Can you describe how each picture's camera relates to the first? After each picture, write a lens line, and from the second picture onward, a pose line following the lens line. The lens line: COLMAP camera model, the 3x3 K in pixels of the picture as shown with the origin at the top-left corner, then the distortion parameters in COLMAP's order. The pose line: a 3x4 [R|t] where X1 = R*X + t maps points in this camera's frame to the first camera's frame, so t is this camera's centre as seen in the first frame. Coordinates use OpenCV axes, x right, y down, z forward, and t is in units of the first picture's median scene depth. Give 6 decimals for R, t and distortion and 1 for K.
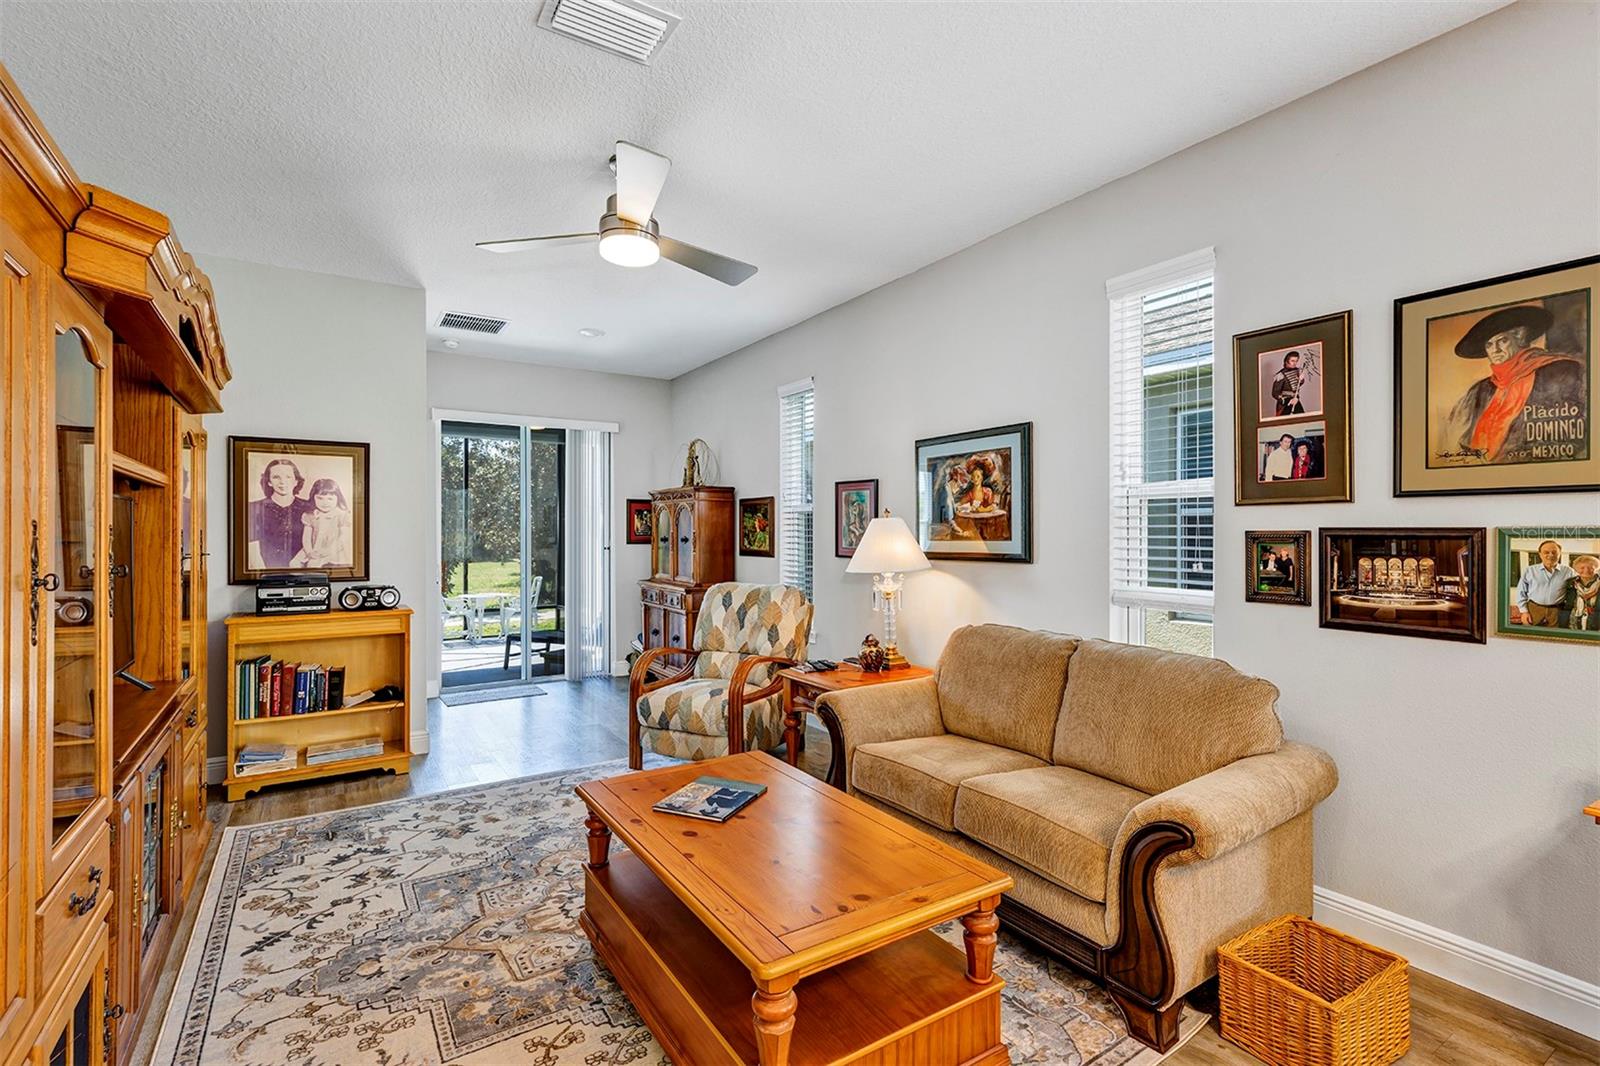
lens RADIAL K [[727.2, 0, 792.3], [0, 727.2, 532.2], [0, 0, 1]] dist [0.007880, 0.000100]
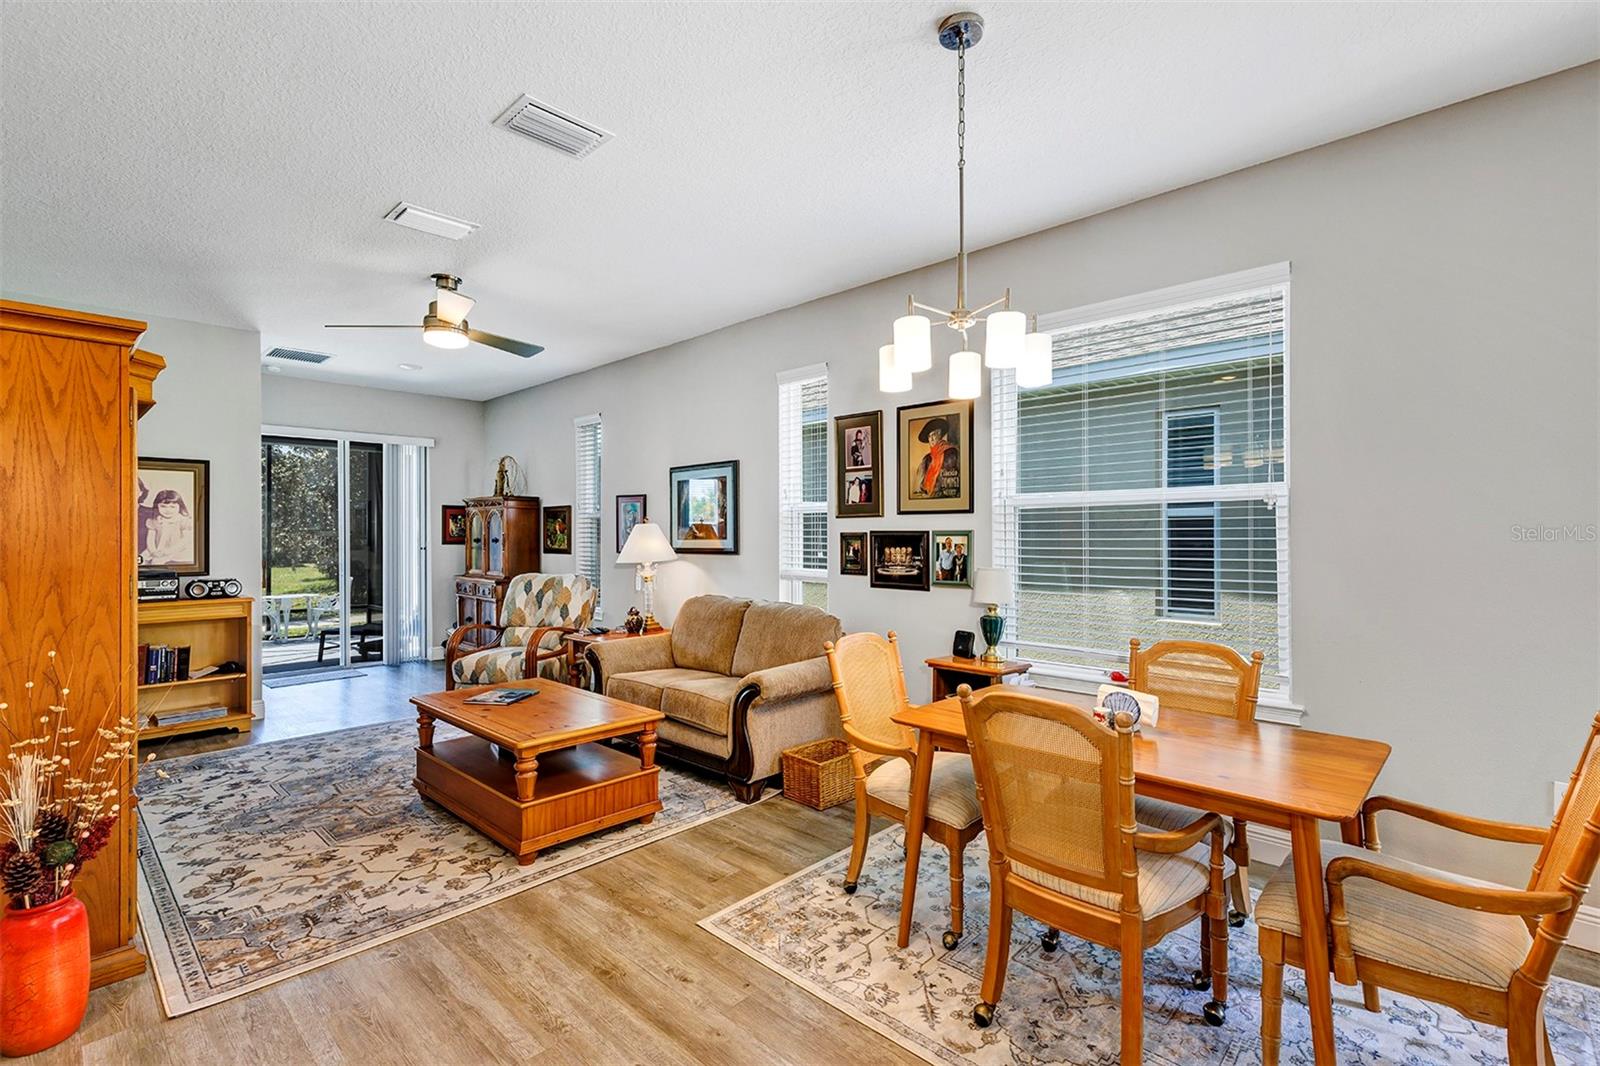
lens RADIAL K [[727.2, 0, 795.5], [0, 727.2, 533.4], [0, 0, 1]] dist [0.007880, 0.000100]
pose [[0.973432, -0.002089, 0.228968, 0.110932], [0.002168, 0.999998, -0.000093, -0.000120], [-0.228967, 0.000587, 0.973434, -0.525940]]
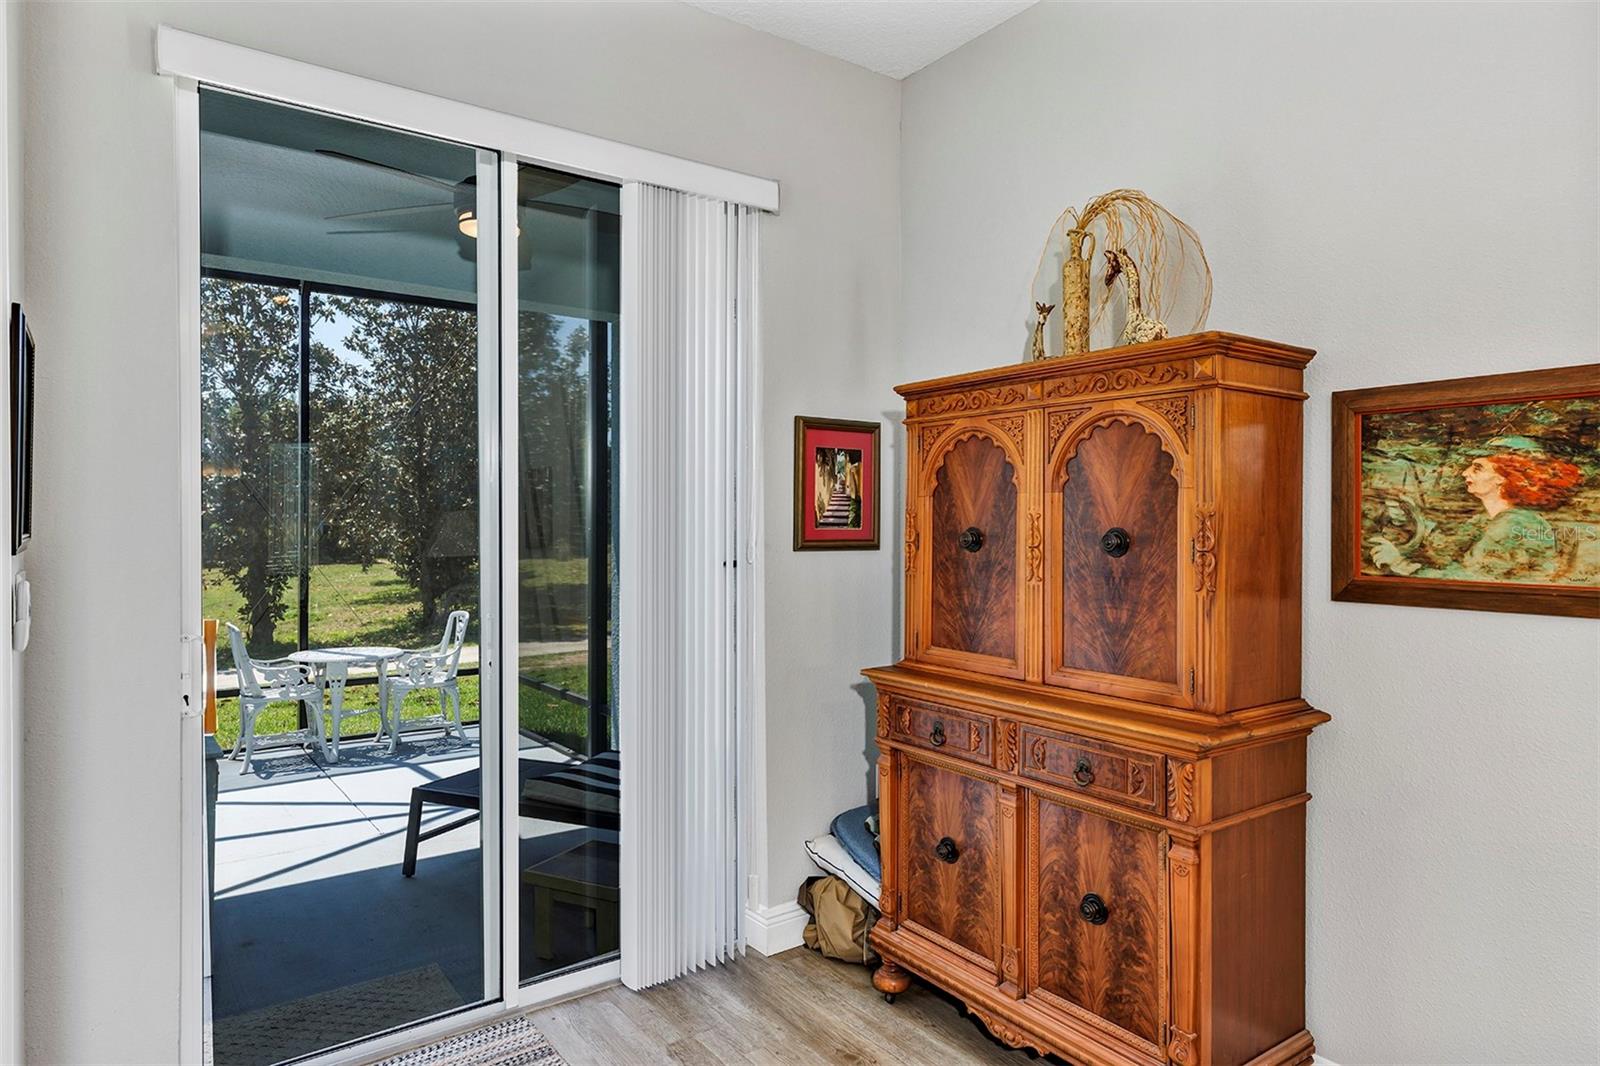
lens RADIAL K [[941.6, 0, 803.3], [0, 941.6, 533.1], [0, 0, 1]] dist [0.011452, 0.001195]
pose [[0.998097, 0.002722, 0.061605, -0.545453], [-0.003372, 0.999940, 0.010452, 0.007737], [-0.061573, -0.010640, 0.998046, 1.235843]]
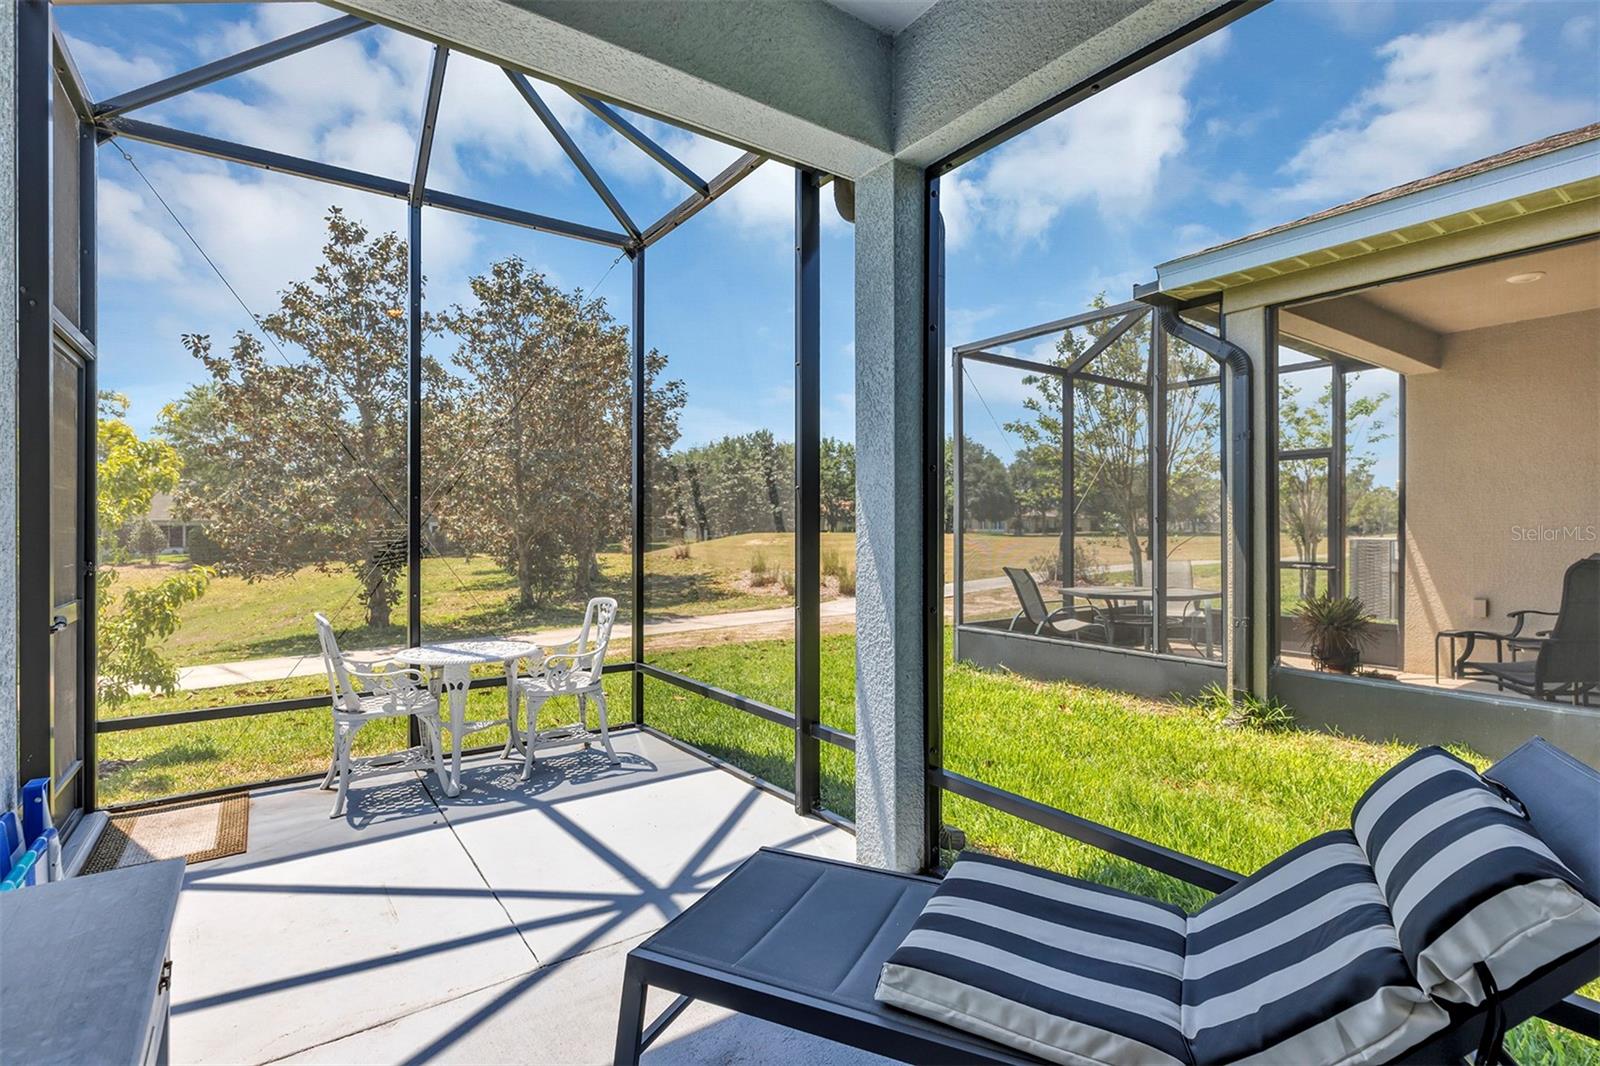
lens RADIAL K [[750.4, 0, 796.4], [0, 750.4, 534.9], [0, 0, 1]] dist [0.005816, 0.000249]
pose [[0.999078, 0.001018, 0.042910, -0.889947], [-0.001511, 0.999933, 0.011463, 0.076180], [-0.042896, -0.011518, 0.999013, 2.004361]]
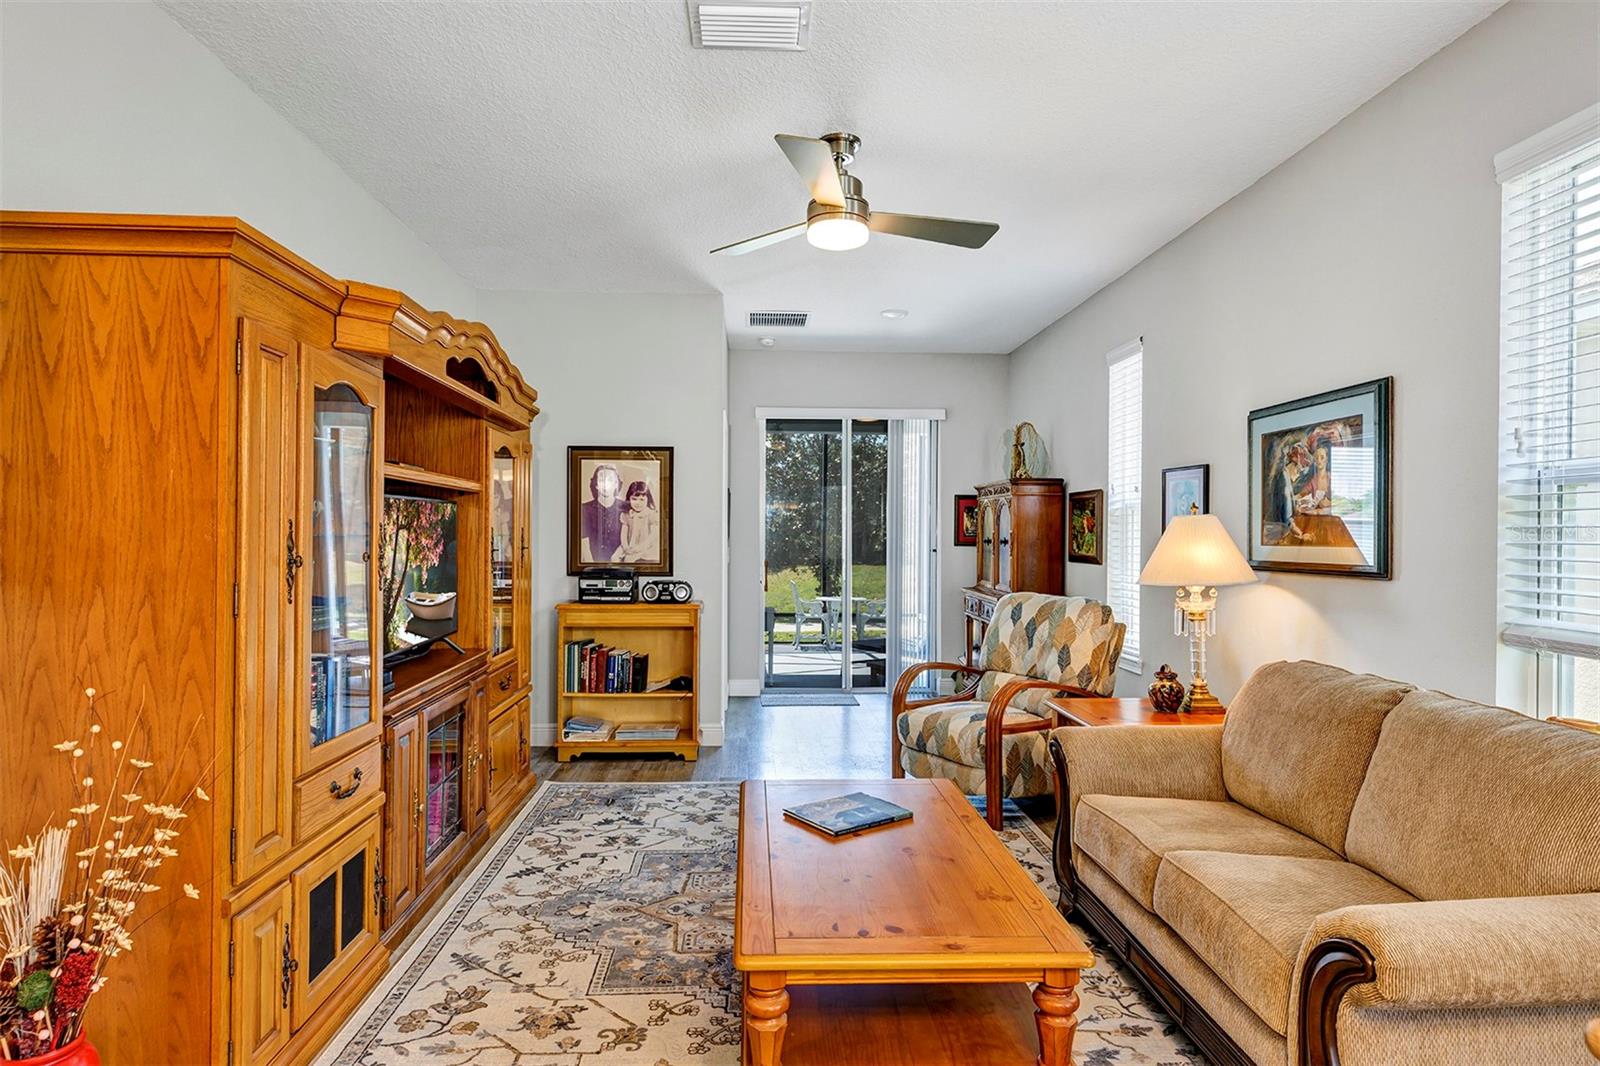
lens RADIAL K [[863.6, 0, 791.8], [0, 863.6, 534.3], [0, 0, 1]] dist [0.001958, 0.001818]
pose [[0.865654, 0.007447, -0.500588, 0.271481], [-0.006813, 0.999972, 0.003094, 0.000688], [0.500597, 0.000733, 0.865680, -0.003397]]
